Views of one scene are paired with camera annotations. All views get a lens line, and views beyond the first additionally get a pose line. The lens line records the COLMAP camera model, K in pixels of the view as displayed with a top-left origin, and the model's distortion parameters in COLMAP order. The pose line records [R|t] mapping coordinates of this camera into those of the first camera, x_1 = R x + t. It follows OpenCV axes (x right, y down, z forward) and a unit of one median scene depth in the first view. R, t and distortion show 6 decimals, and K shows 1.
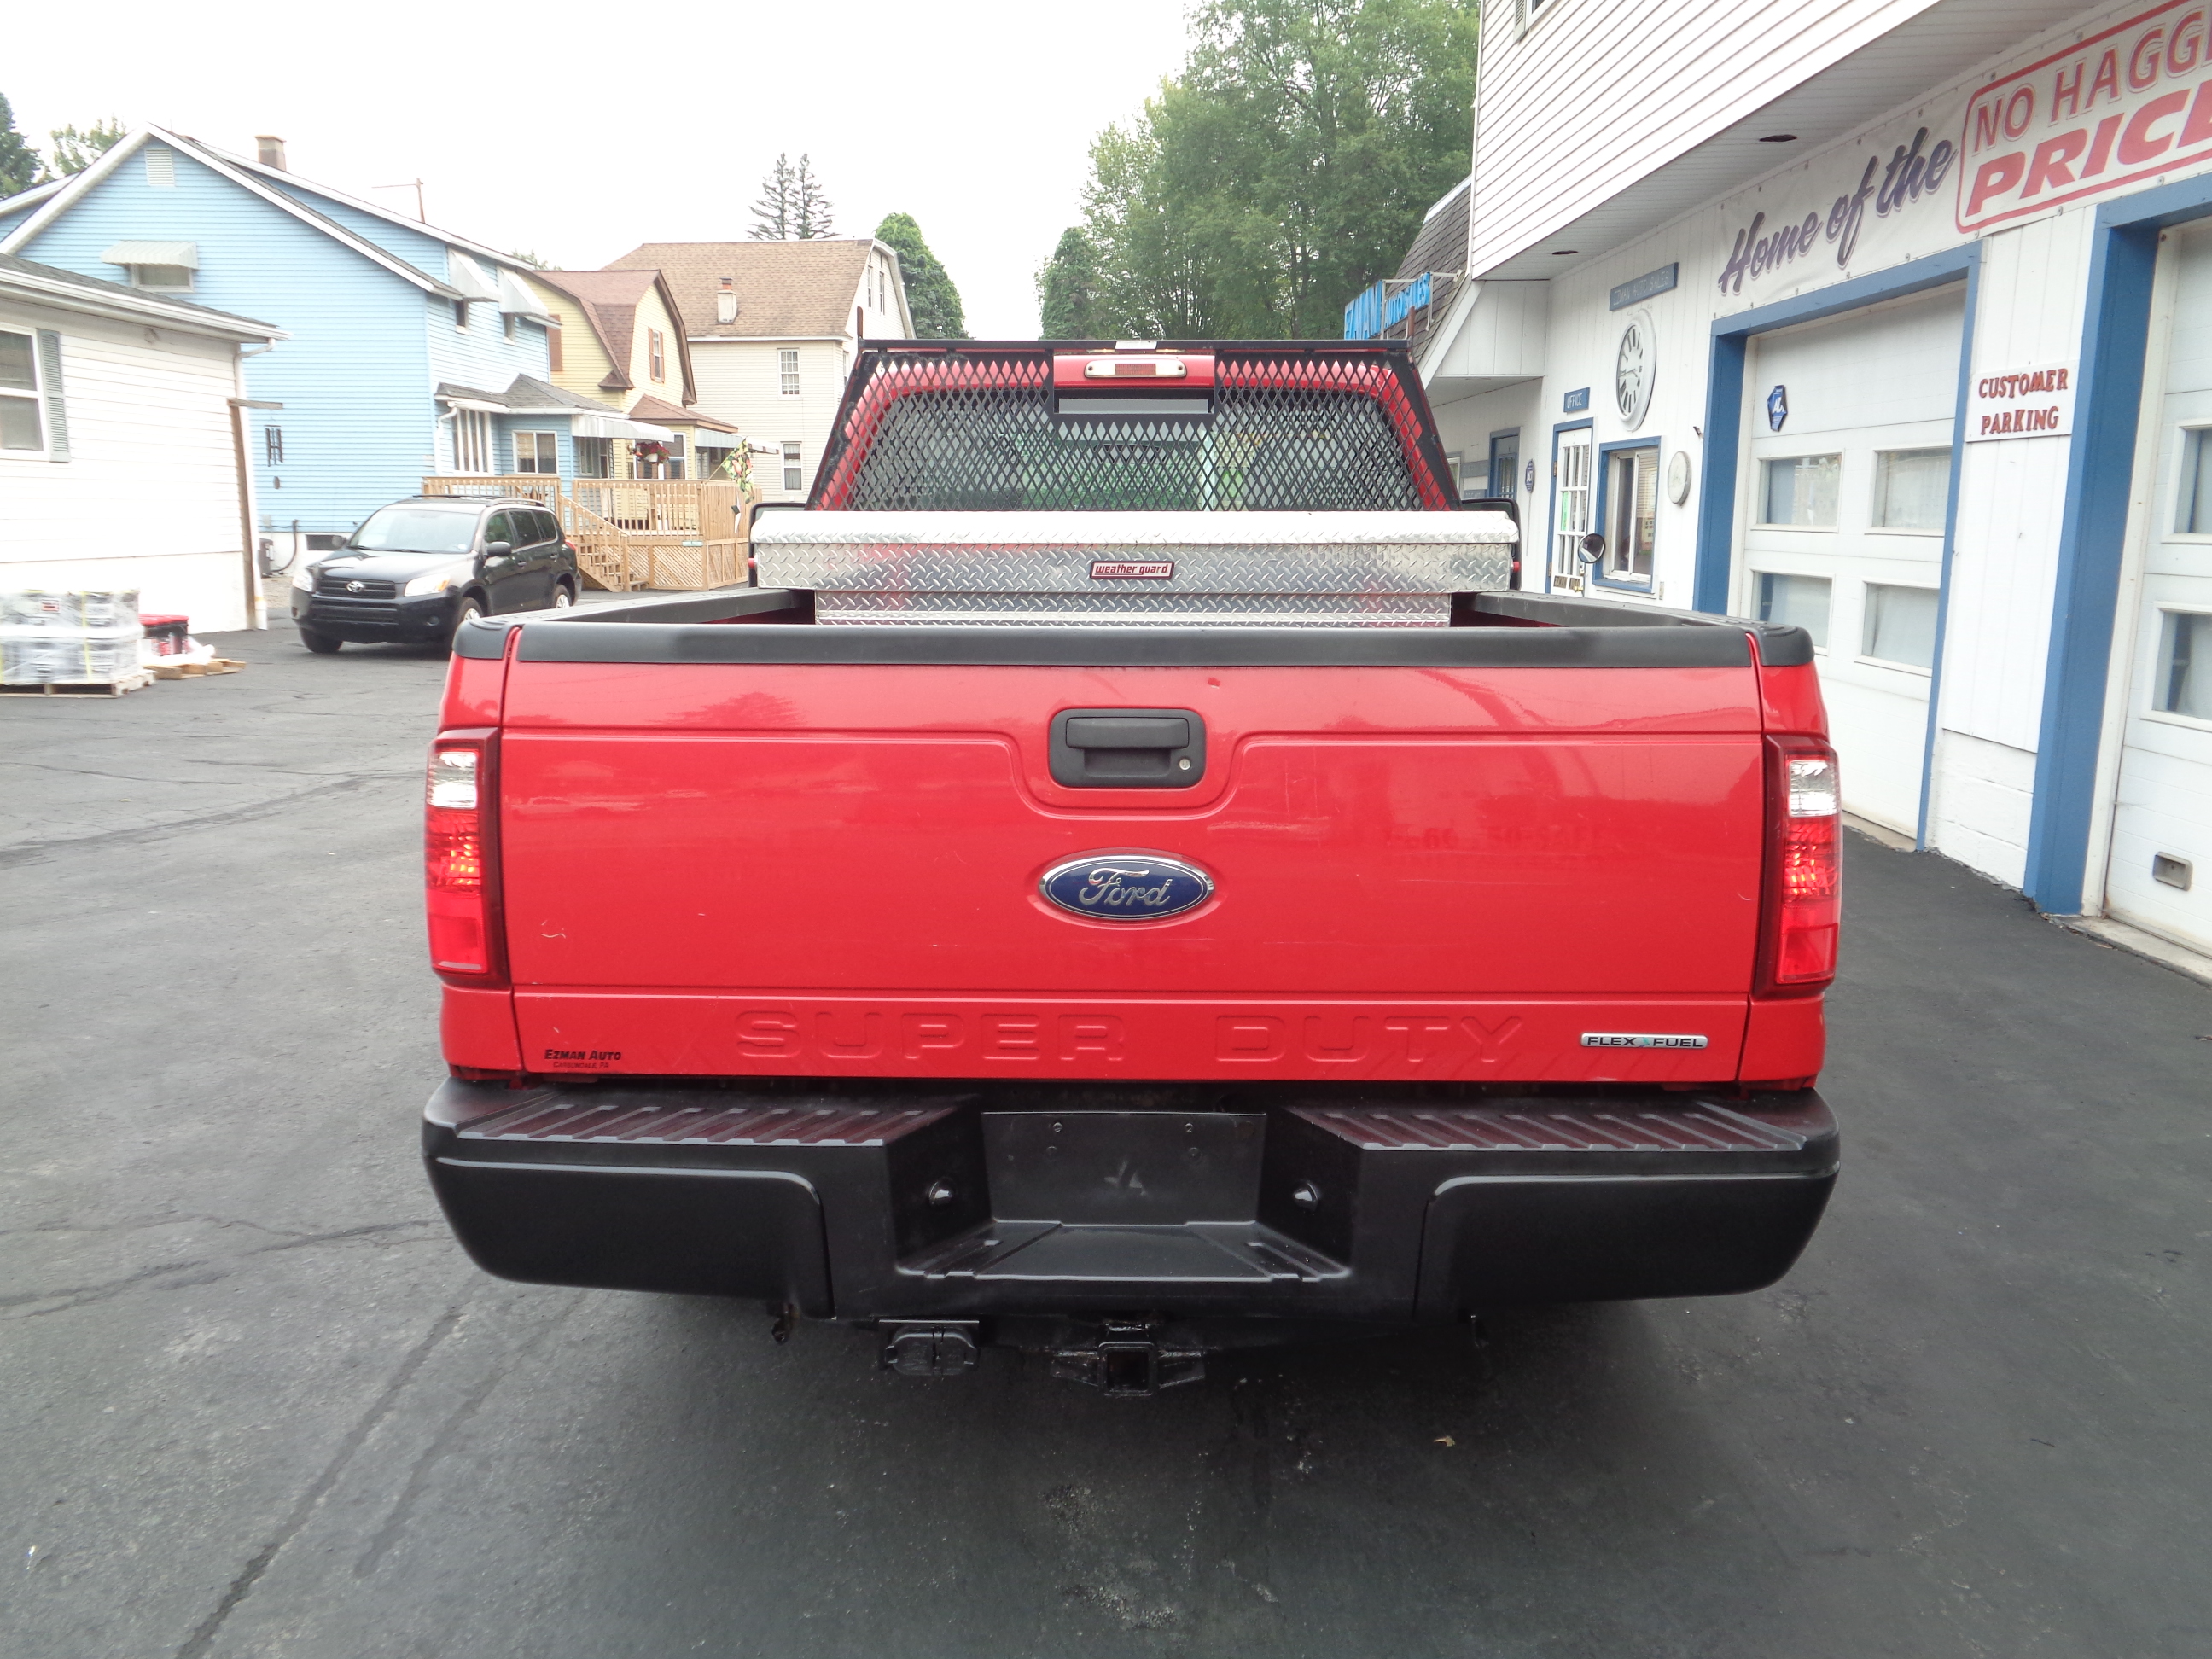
lens RADIAL K [[1687.7, 0, 1113.6], [0, 1687.7, 828.2], [0, 0, 1]] dist [0.023023, 0.003976]
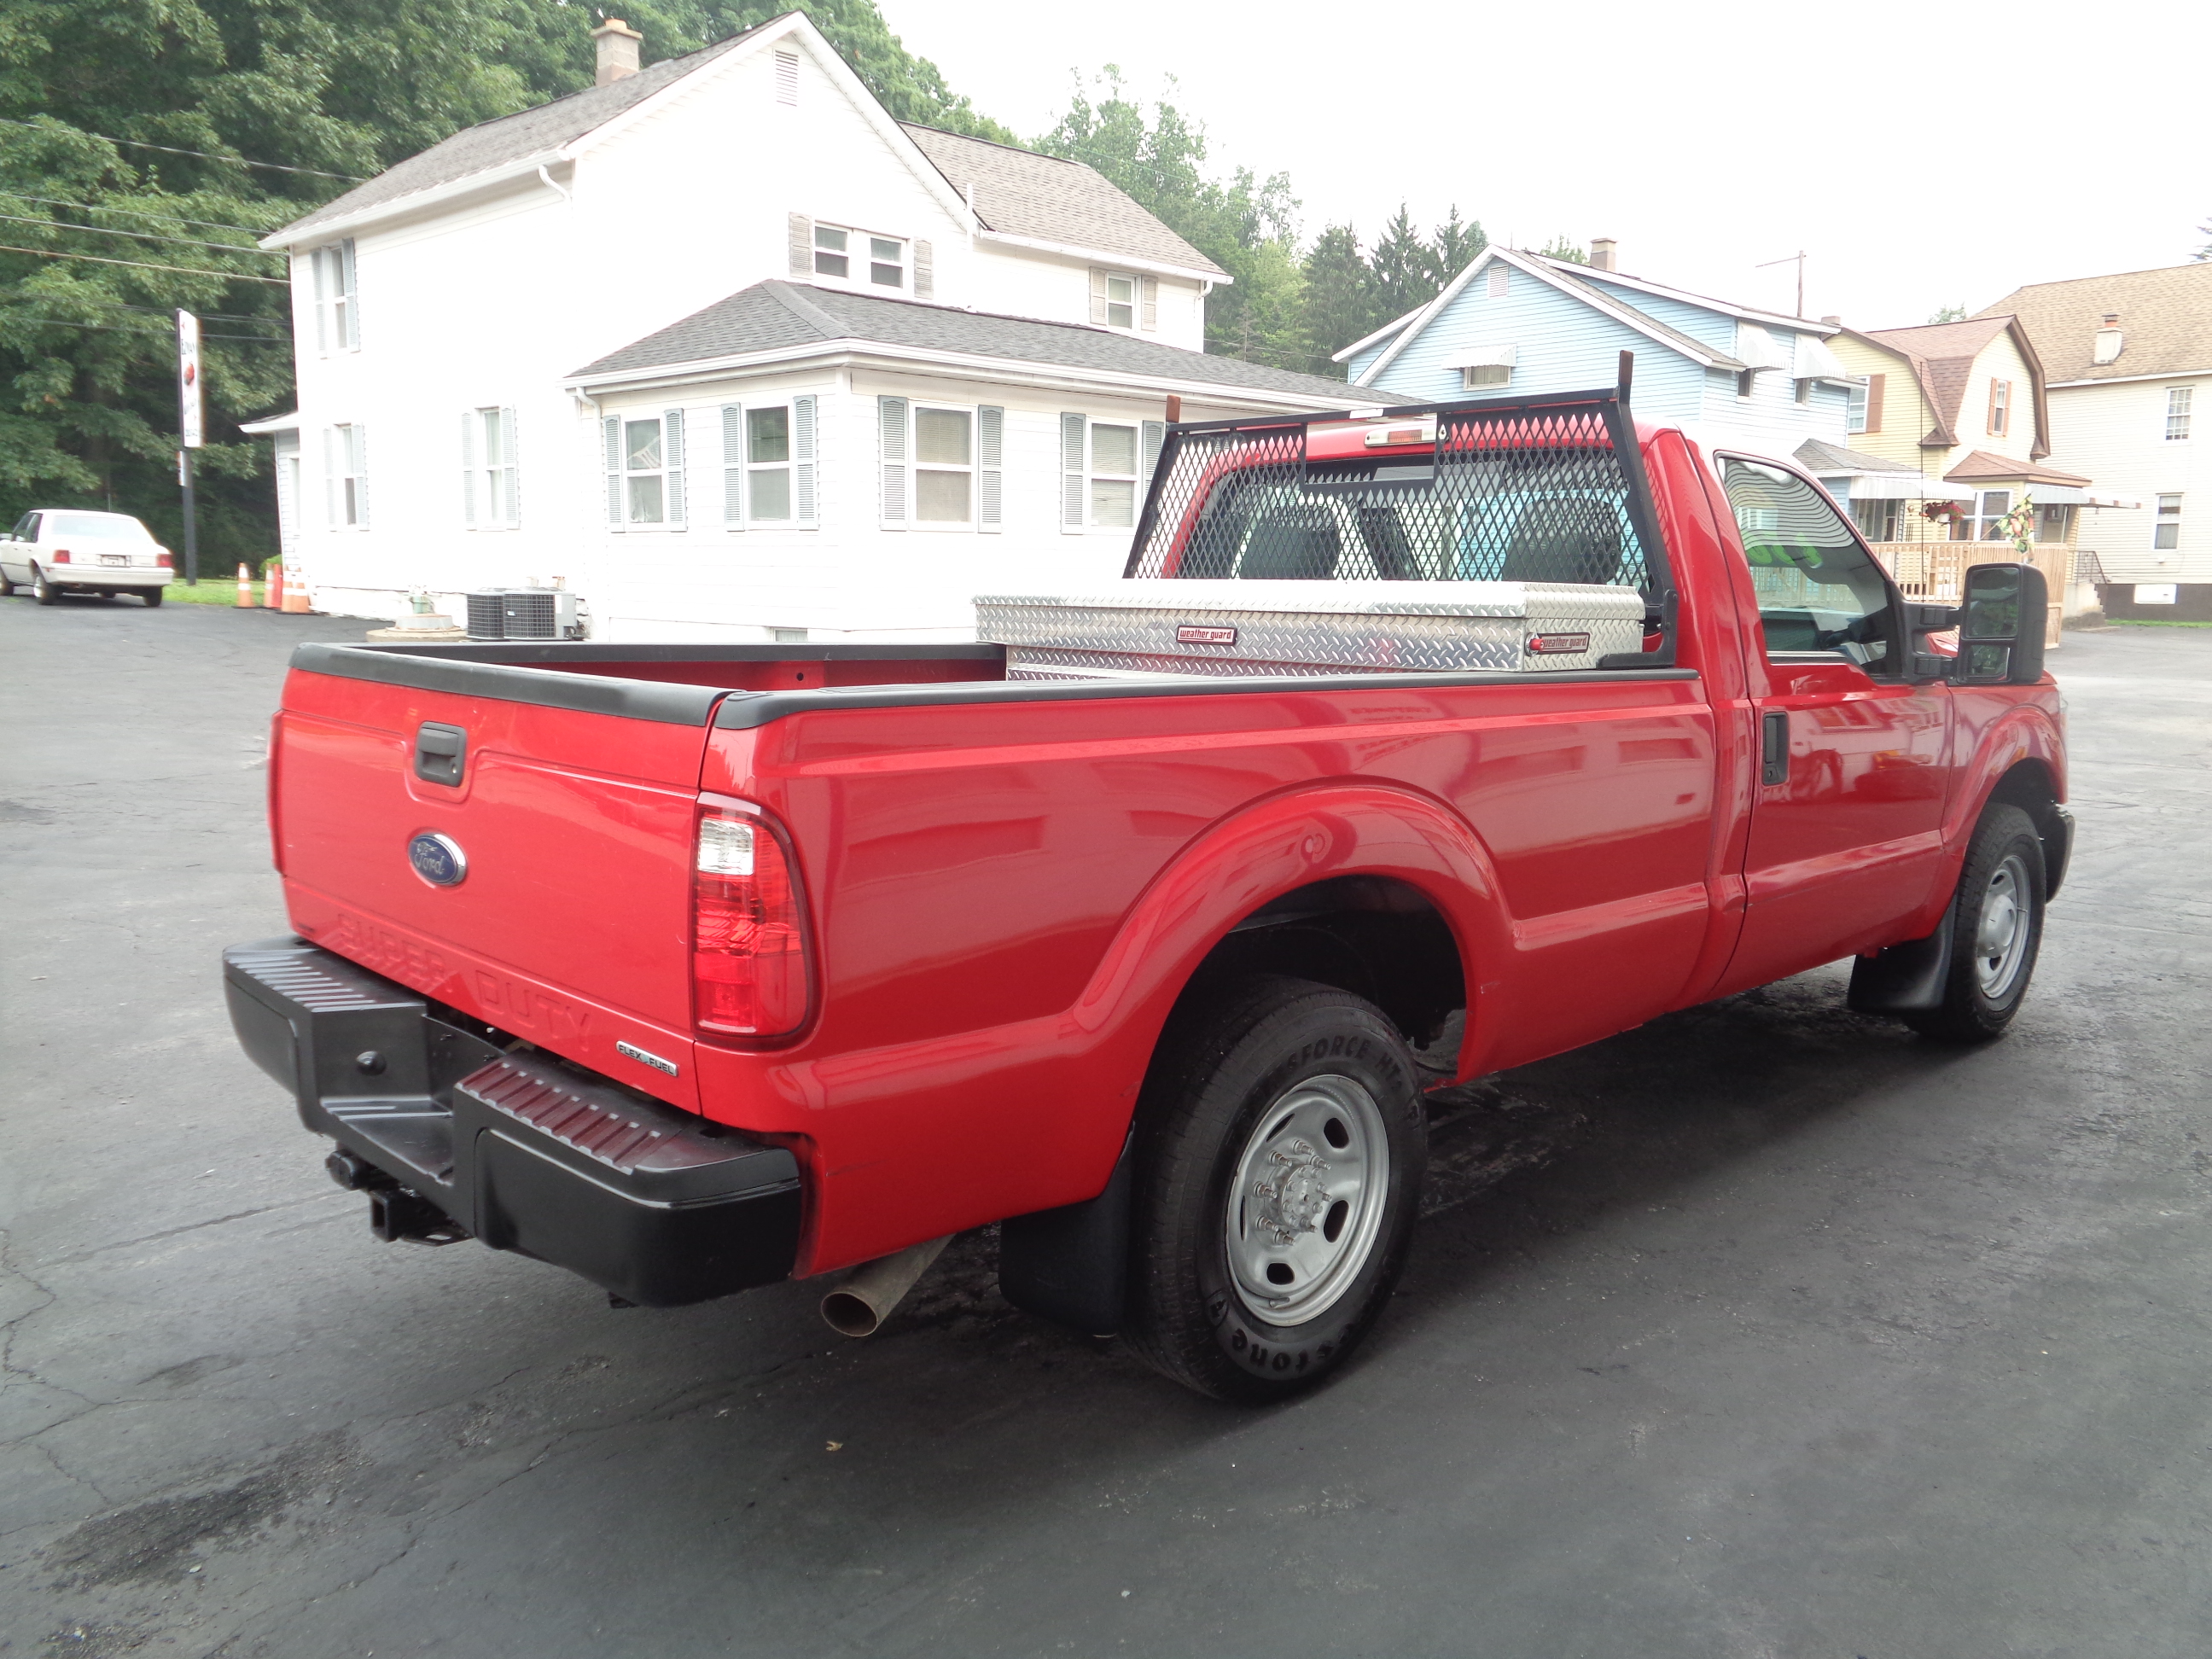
lens RADIAL K [[1687.7, 0, 1114.4], [0, 1687.7, 822.1], [0, 0, 1]] dist [0.023023, 0.003976]
pose [[0.700763, 0.104452, -0.705706, 0.098430], [-0.132639, 0.991051, 0.014976, -0.006424], [0.700955, 0.083110, 0.708347, 0.031798]]
